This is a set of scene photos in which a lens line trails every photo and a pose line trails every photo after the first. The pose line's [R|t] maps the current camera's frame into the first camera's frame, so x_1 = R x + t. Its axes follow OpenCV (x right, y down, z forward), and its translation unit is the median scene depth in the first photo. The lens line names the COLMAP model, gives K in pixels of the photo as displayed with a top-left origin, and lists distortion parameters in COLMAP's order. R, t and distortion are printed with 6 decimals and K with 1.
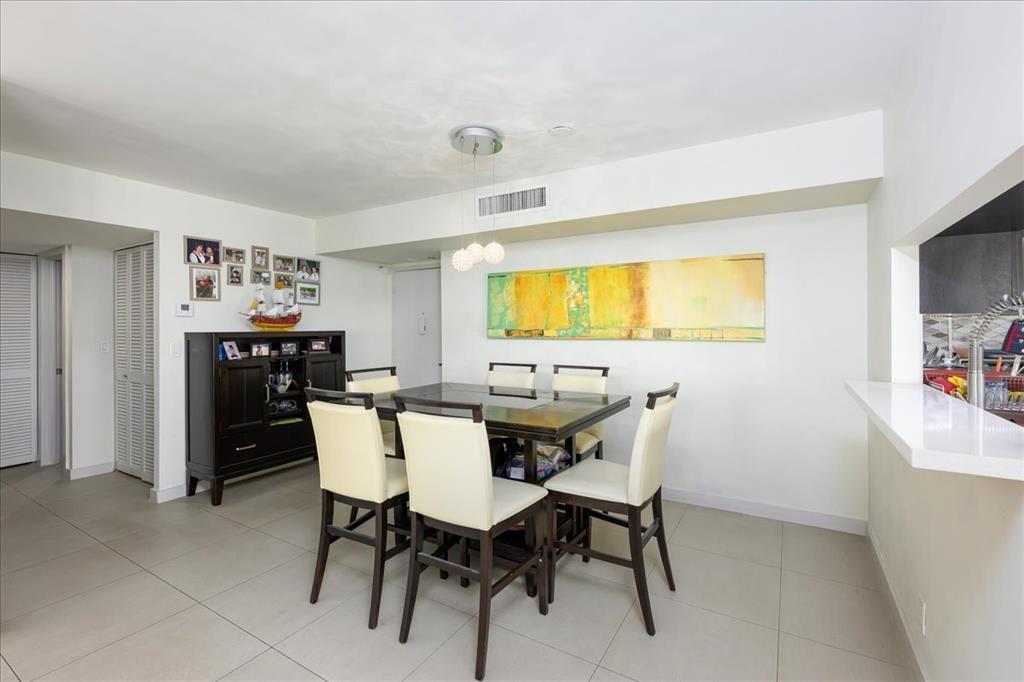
lens RADIAL K [[463.1, 0, 505.4], [0, 463.1, 335.8], [0, 0, 1]] dist [-0.019344, -0.001273]
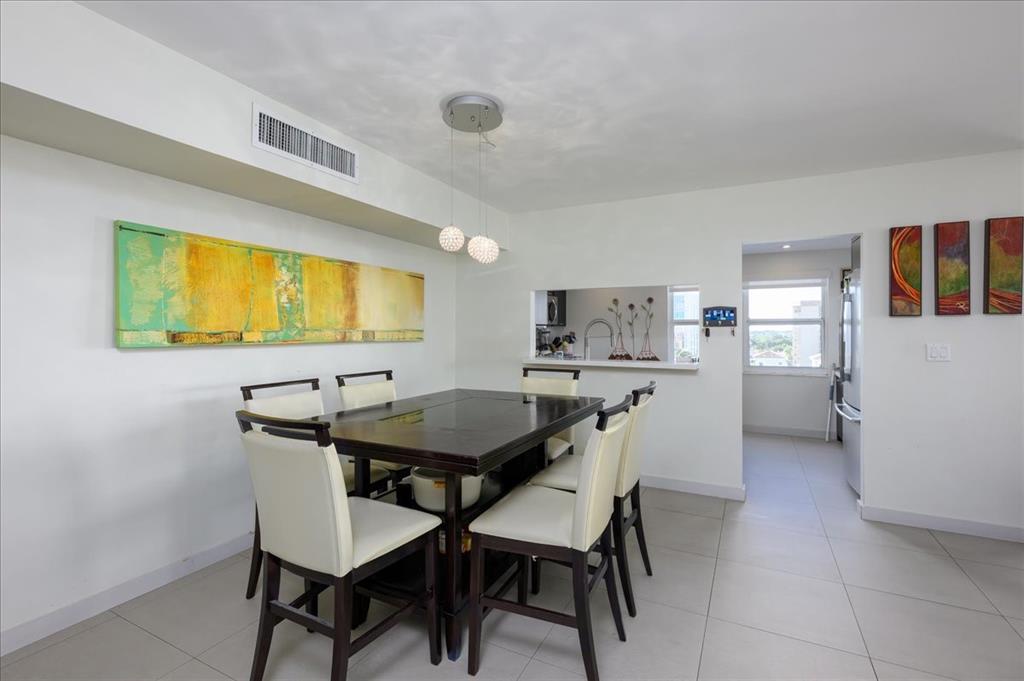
lens RADIAL K [[463.1, 0, 506.8], [0, 463.1, 335.7], [0, 0, 1]] dist [-0.019344, -0.001273]
pose [[-0.083494, -0.015528, 0.996387, -0.647870], [0.002078, 0.999874, 0.015756, -0.018516], [-0.996506, 0.003386, -0.083451, 0.709227]]
